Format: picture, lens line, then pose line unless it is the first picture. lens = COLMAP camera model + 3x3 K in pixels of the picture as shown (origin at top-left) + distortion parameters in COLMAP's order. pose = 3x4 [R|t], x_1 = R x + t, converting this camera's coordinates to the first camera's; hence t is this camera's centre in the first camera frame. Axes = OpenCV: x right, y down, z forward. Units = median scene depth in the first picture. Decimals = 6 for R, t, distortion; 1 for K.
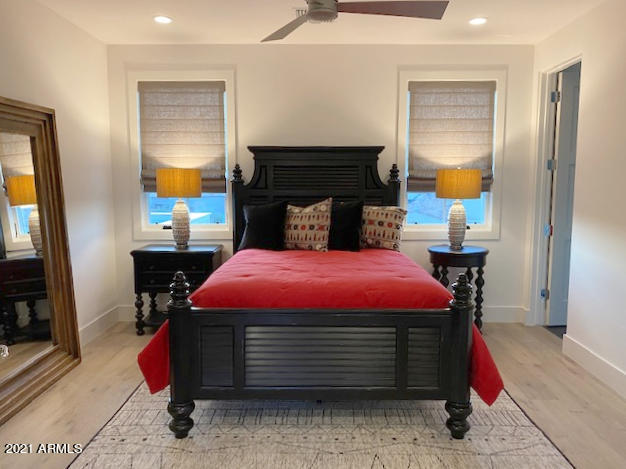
lens RADIAL K [[477.2, 0, 312.8], [0, 477.2, 233.8], [0, 0, 1]] dist [0.002730, -0.000587]
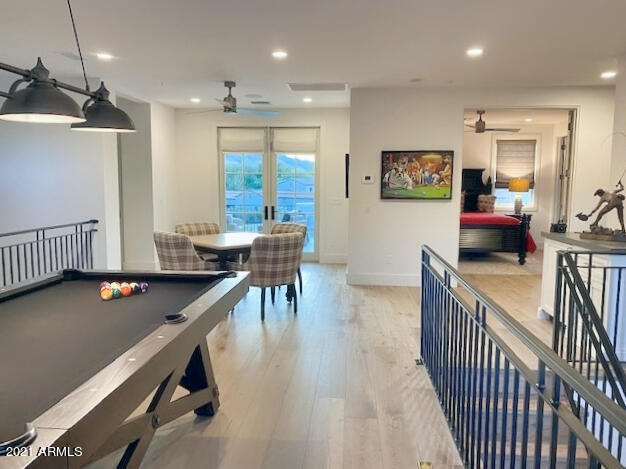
lens RADIAL K [[477.2, 0, 314.0], [0, 477.2, 234.5], [0, 0, 1]] dist [0.002730, -0.000587]
pose [[0.997473, 0.010708, -0.070239, -0.505304], [-0.010104, 0.999909, 0.008962, 0.118821], [0.070329, -0.008230, 0.997490, -1.337204]]
